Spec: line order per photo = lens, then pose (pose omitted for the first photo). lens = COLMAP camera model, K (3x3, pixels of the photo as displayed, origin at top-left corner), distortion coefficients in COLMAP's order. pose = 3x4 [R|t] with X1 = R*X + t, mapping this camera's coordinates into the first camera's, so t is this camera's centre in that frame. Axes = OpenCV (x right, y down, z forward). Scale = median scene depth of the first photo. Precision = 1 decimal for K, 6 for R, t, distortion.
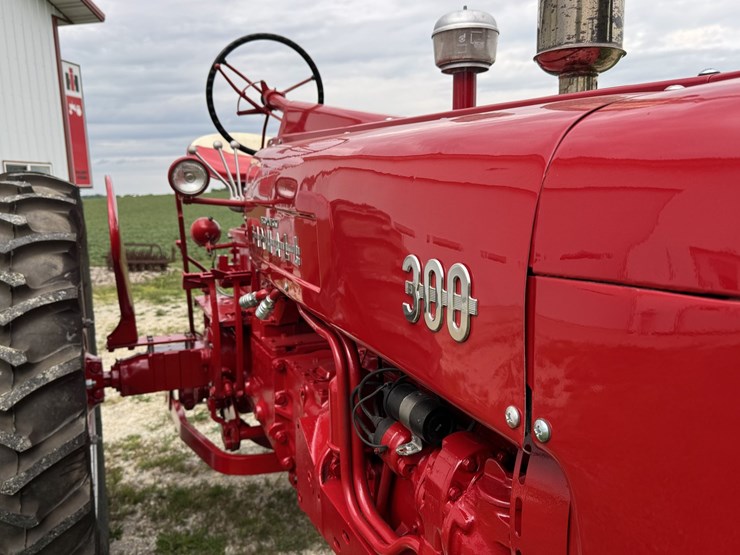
lens RADIAL K [[610.7, 0, 371.9], [0, 610.7, 273.2], [0, 0, 1]] dist [0.088617, -0.136298]
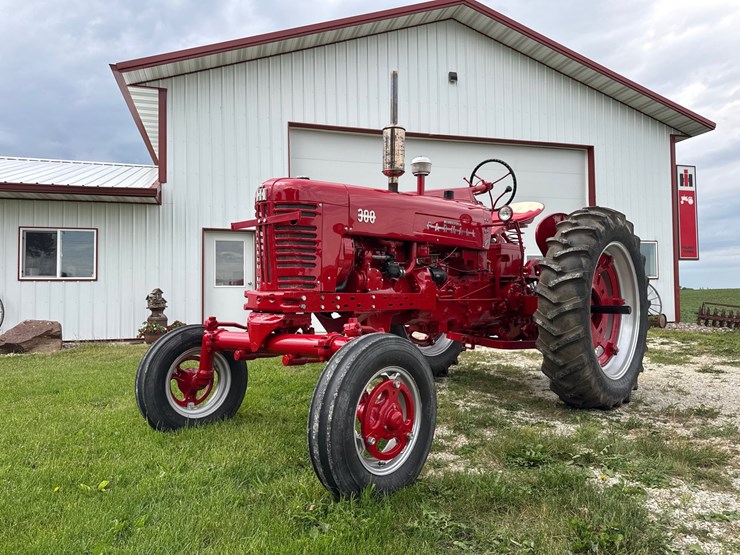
lens RADIAL K [[524.5, 0, 367.8], [0, 524.5, 273.4], [0, 0, 1]] dist [0.042723, -0.038383]
pose [[0.396844, -0.001833, -0.917884, 1.484057], [-0.129912, 0.989819, -0.058144, 0.217808], [0.908646, 0.142318, 0.392566, -0.146077]]
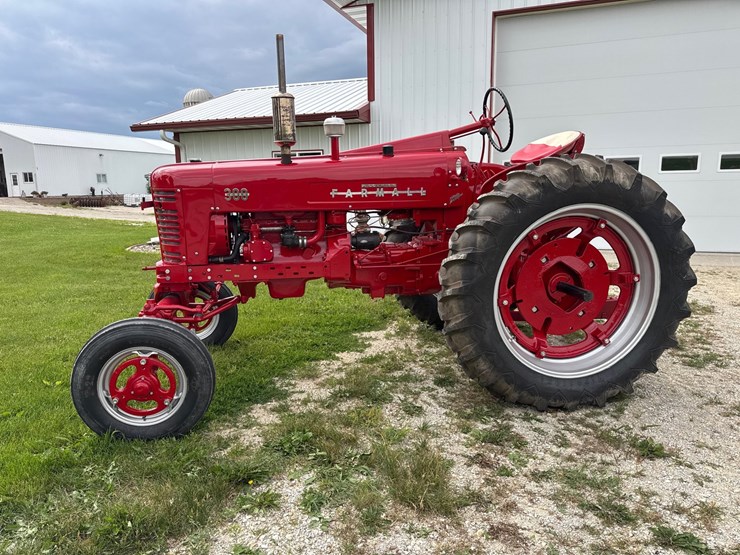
lens RADIAL K [[524.5, 0, 361.5], [0, 524.5, 280.6], [0, 0, 1]] dist [0.042723, -0.038383]
pose [[-0.229246, 0.218692, -0.948483, 1.599884], [-0.106053, 0.963021, 0.247677, -0.175302], [0.967574, 0.157369, -0.197576, 1.026053]]
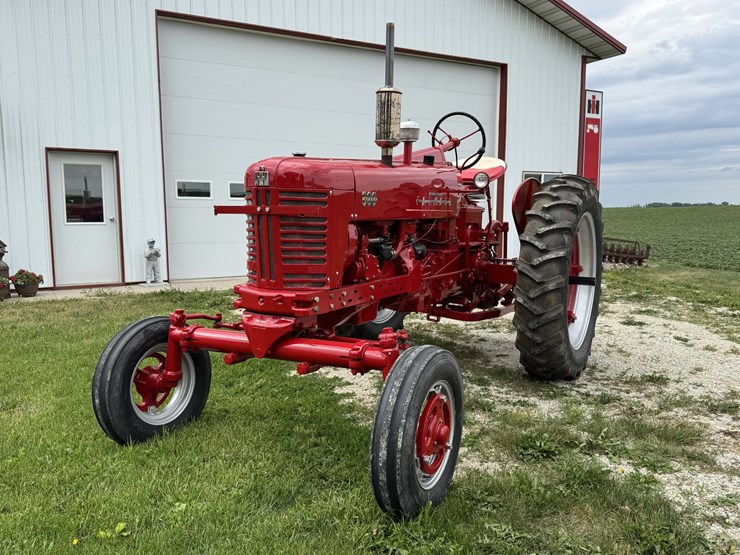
lens RADIAL K [[610.7, 0, 370.0], [0, 610.7, 277.9], [0, 0, 1]] dist [0.088617, -0.136298]
pose [[0.607433, 0.125638, -0.784373, 1.374661], [-0.129305, 0.989883, 0.058419, 0.090967], [0.783776, 0.065938, 0.617533, -0.498763]]
